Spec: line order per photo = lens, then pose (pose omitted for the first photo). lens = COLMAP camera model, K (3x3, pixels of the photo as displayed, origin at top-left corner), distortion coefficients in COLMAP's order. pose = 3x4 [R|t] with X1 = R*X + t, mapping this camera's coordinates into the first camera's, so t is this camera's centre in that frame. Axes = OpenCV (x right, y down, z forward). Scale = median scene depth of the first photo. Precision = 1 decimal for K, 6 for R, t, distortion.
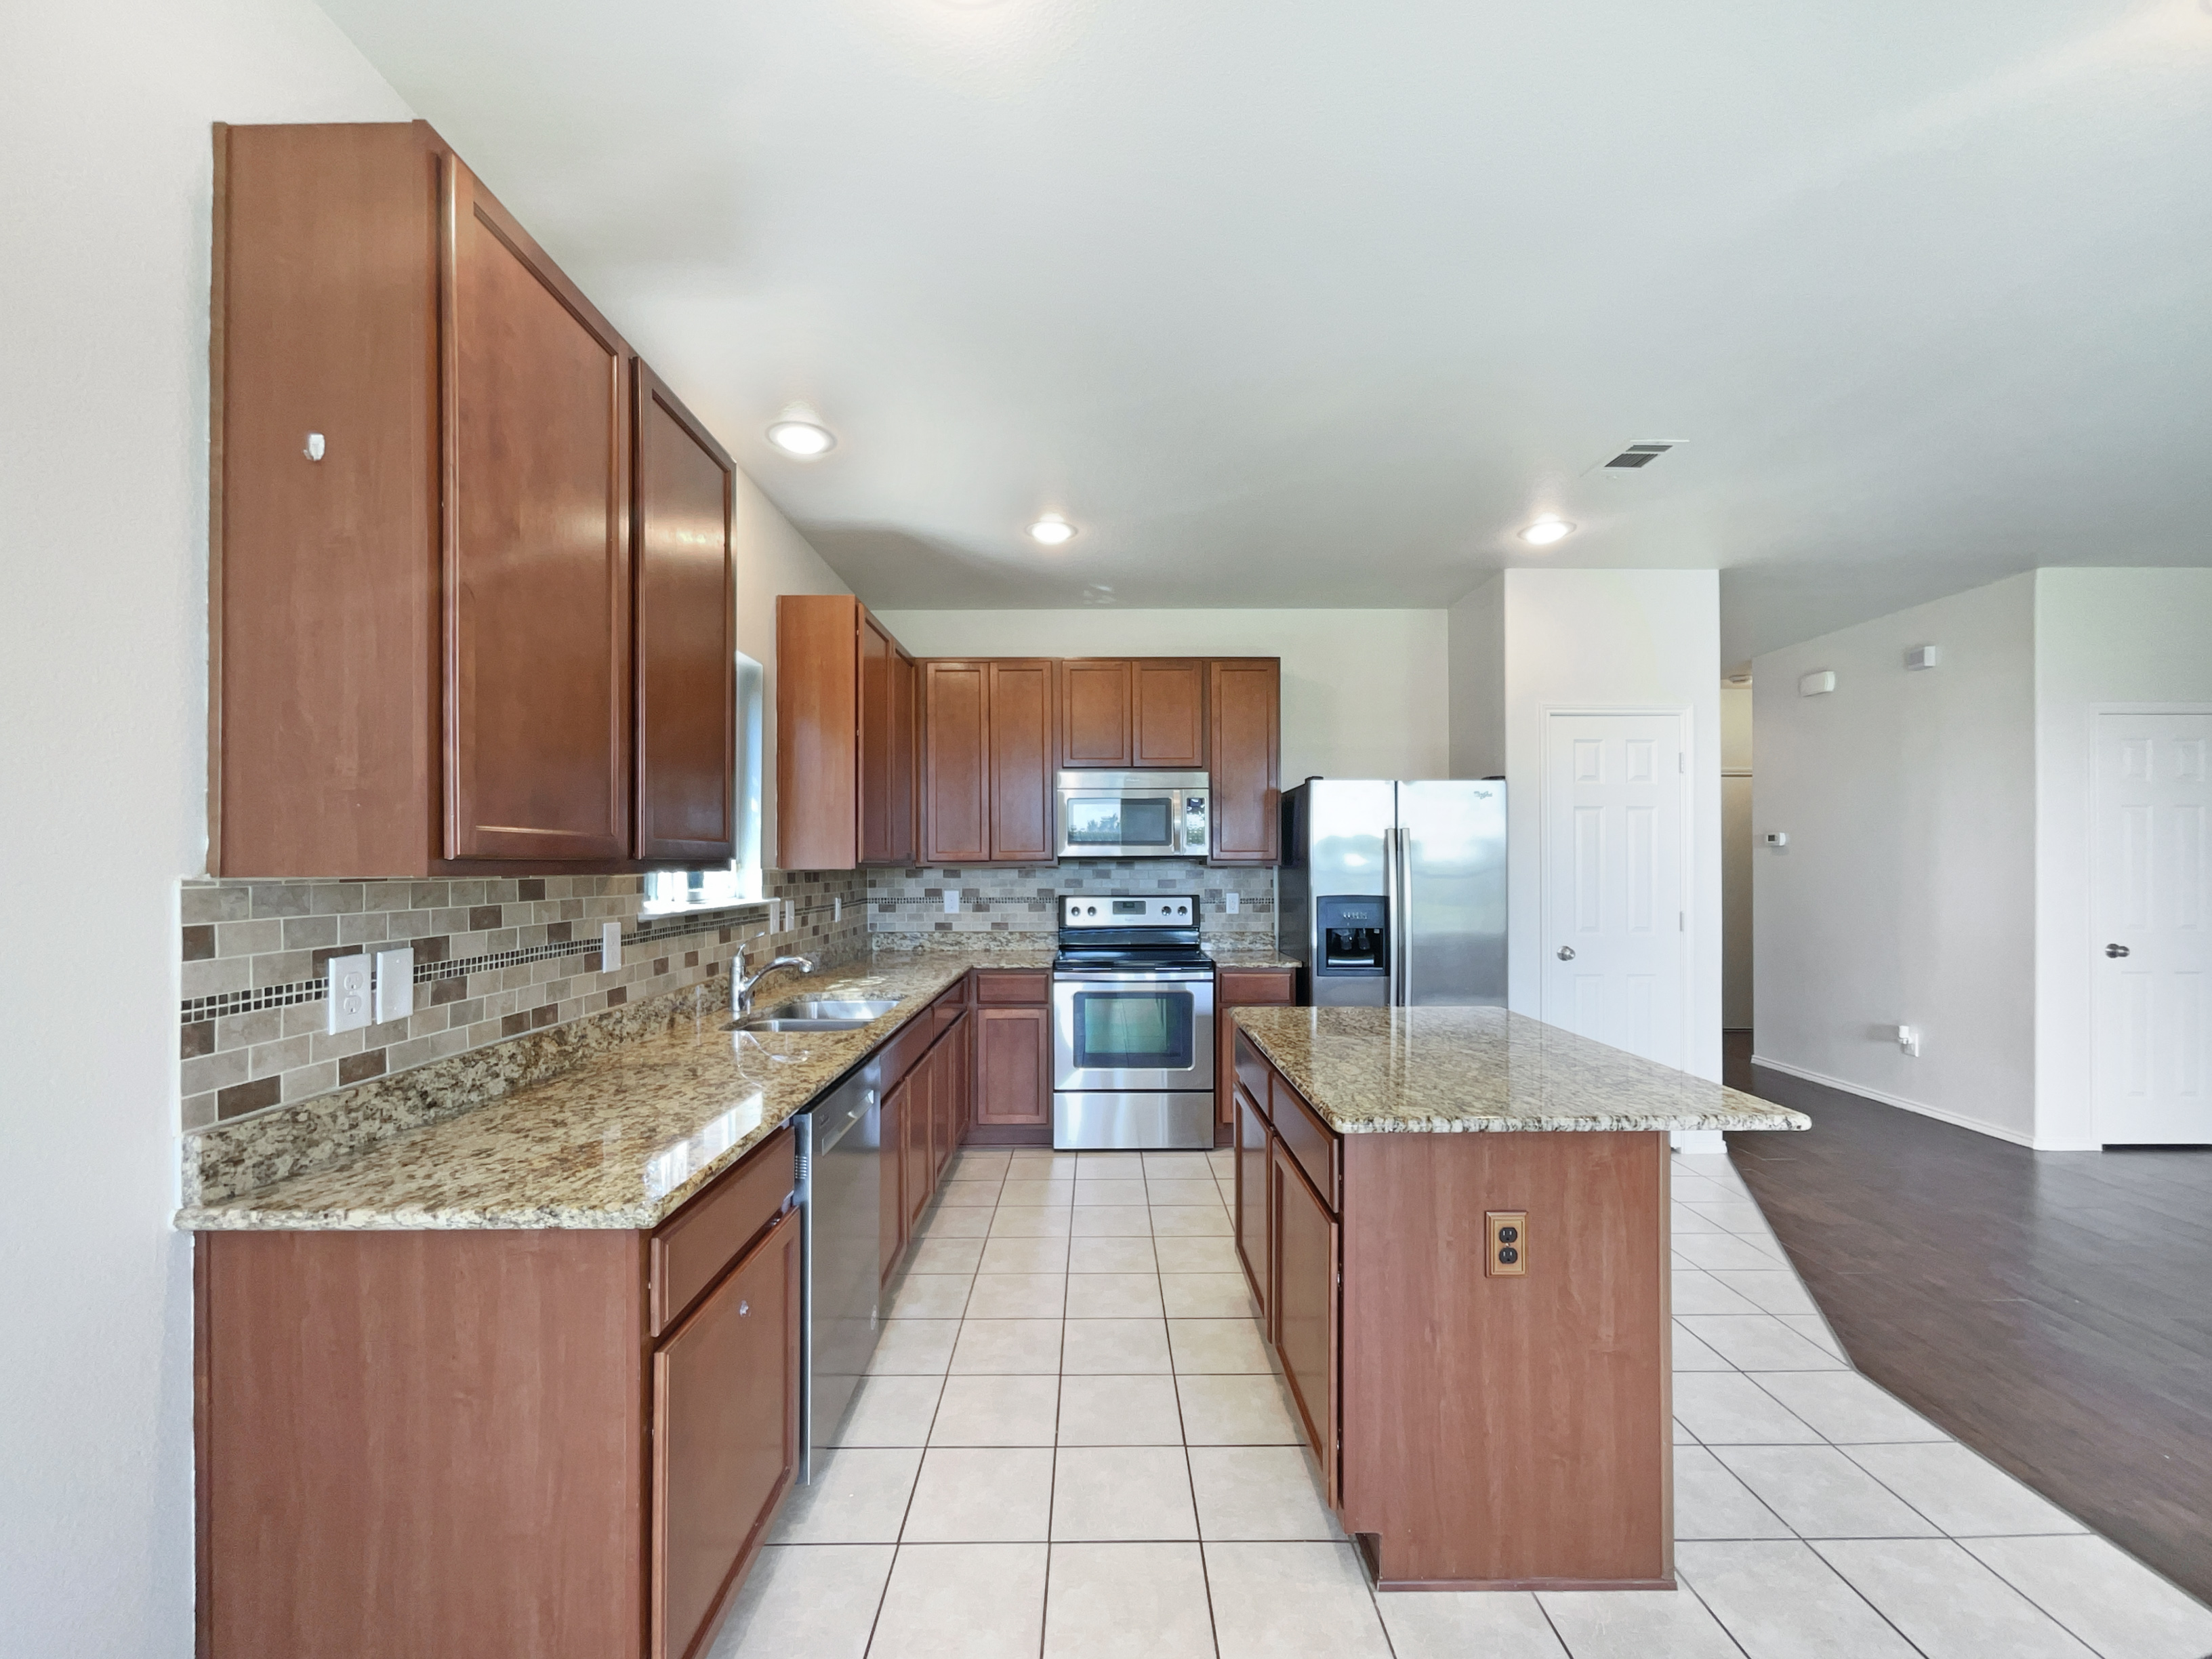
lens RADIAL K [[899.6, 0, 1103.8], [0, 899.6, 854.0], [0, 0, 1]] dist [-0.000003, -0.000021]
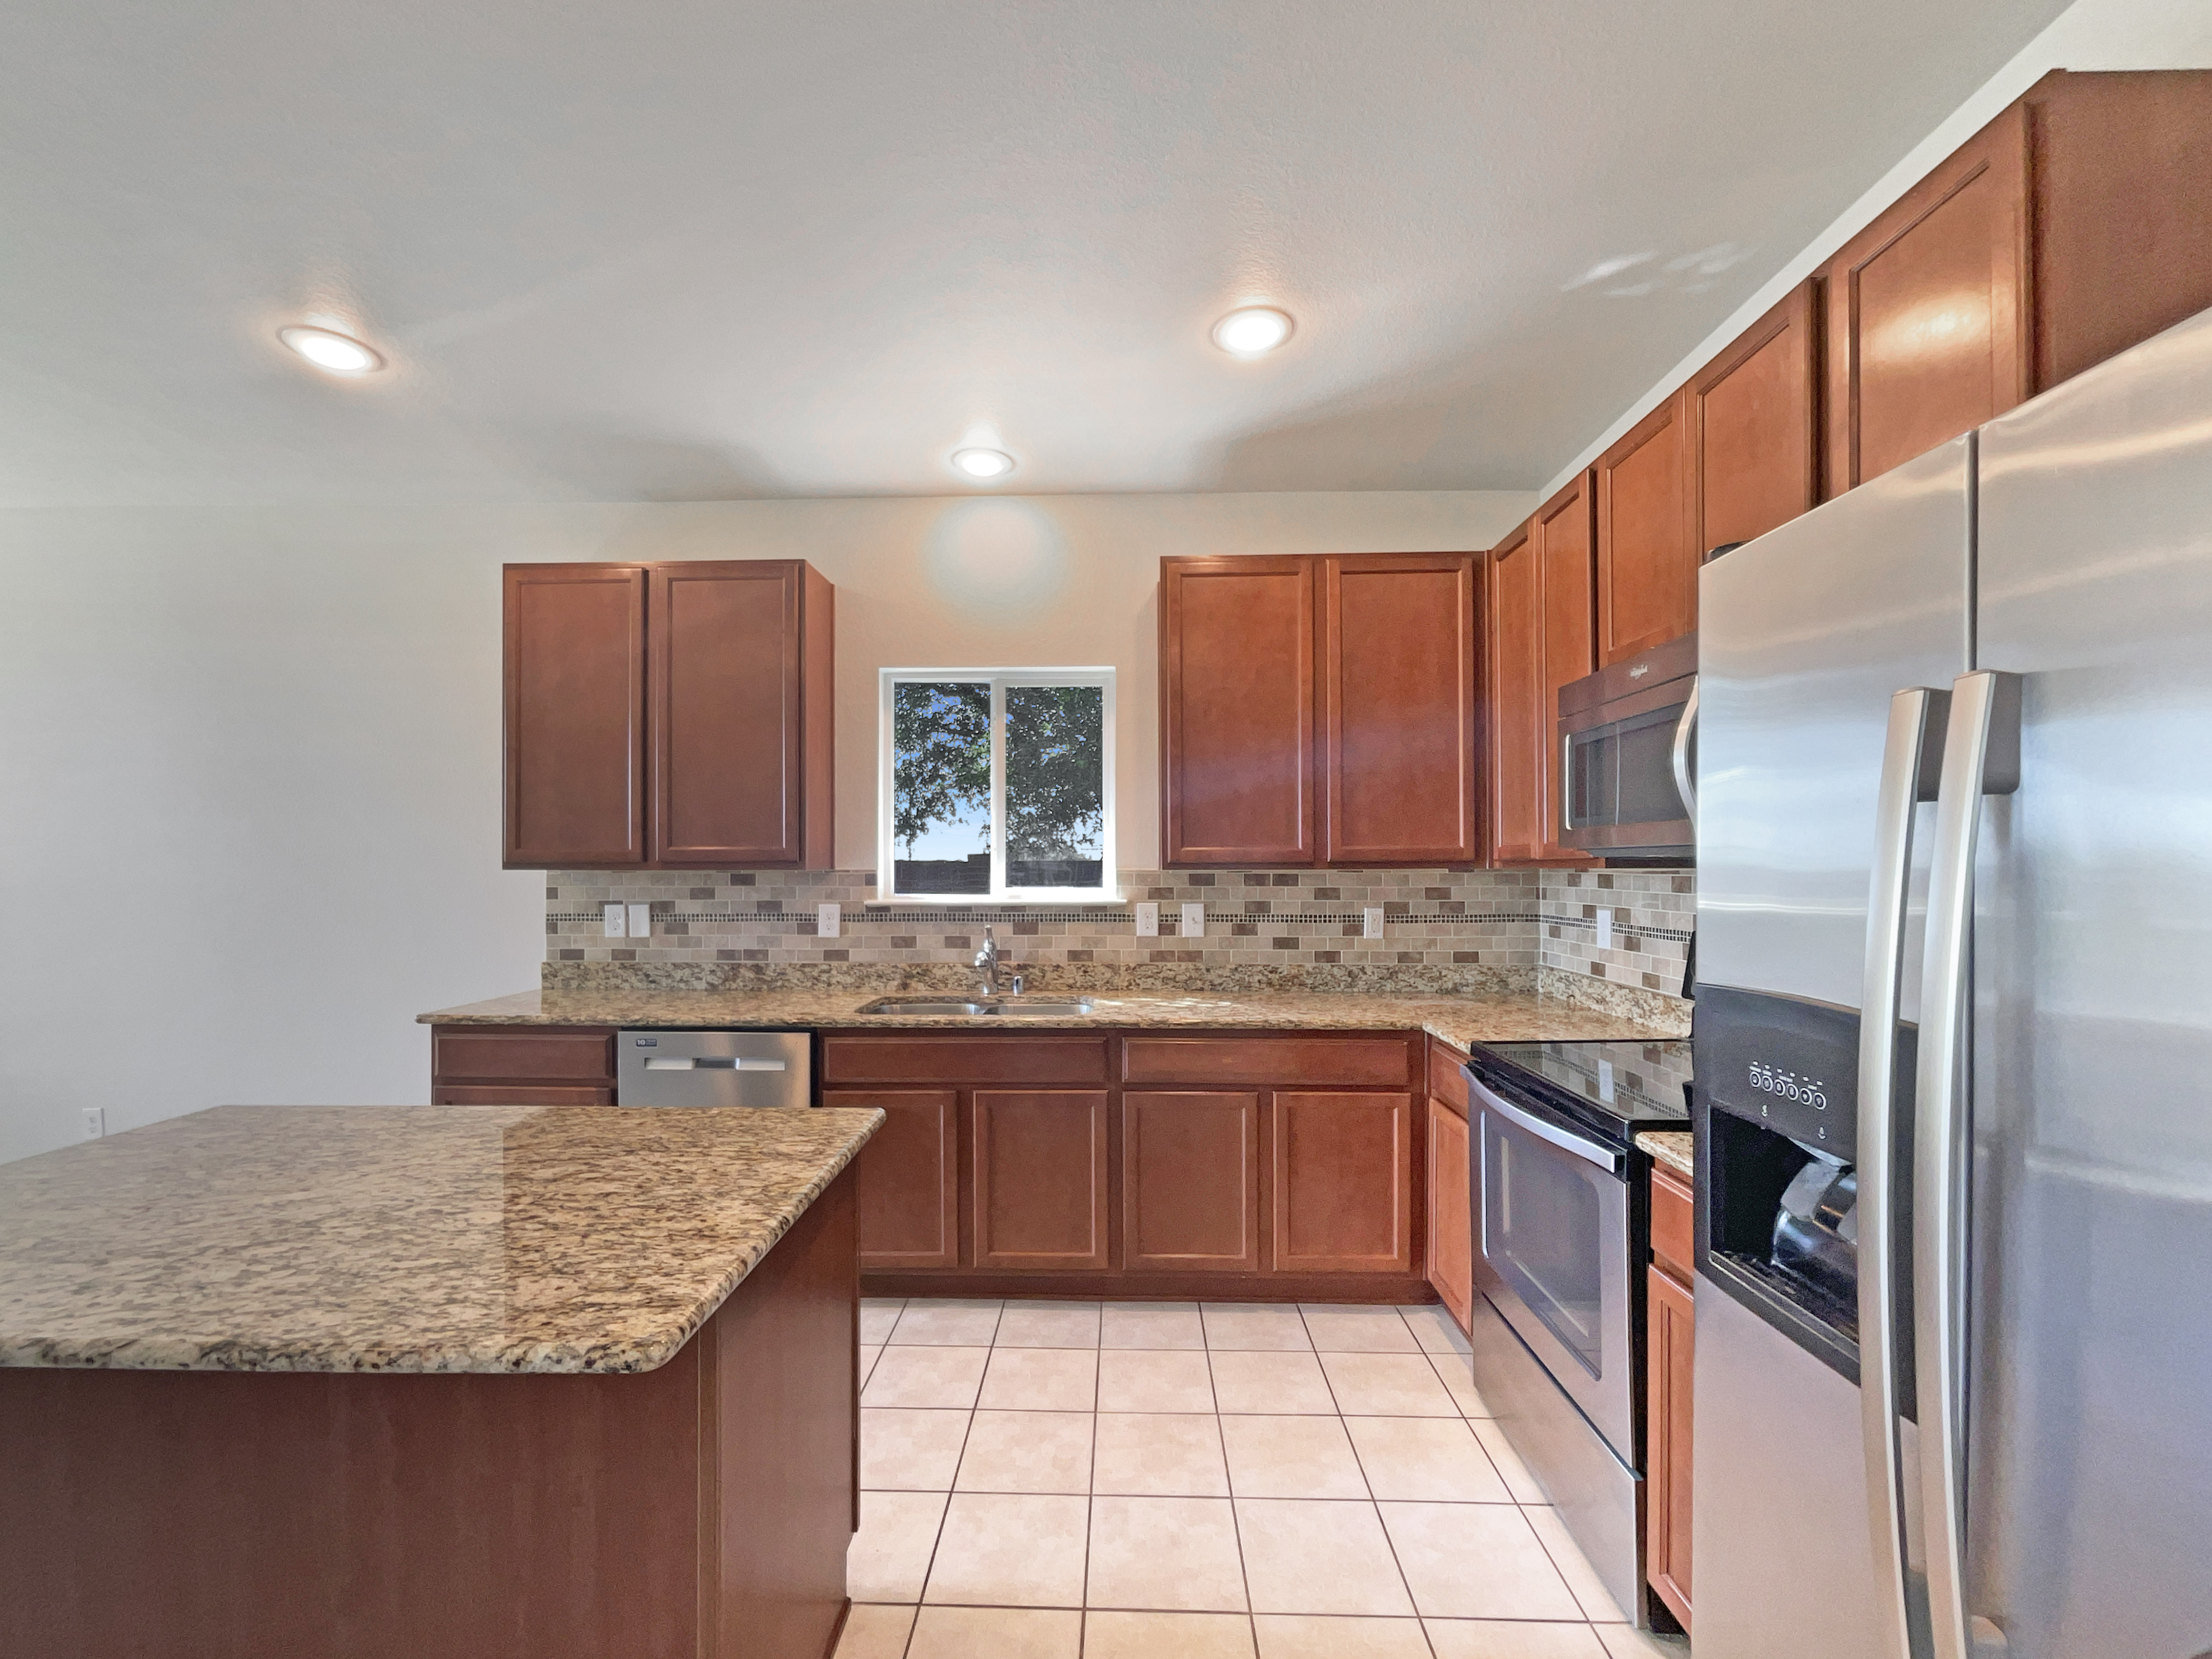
lens RADIAL K [[939.4, 0, 1100.0], [0, 939.4, 863.9], [0, 0, 1]] dist [-0.021402, -0.000076]
pose [[-0.033501, 0.004604, -0.999428, 1.274890], [0.012460, 0.999914, 0.004188, 0.012560], [0.999361, -0.012313, -0.033555, 1.976443]]
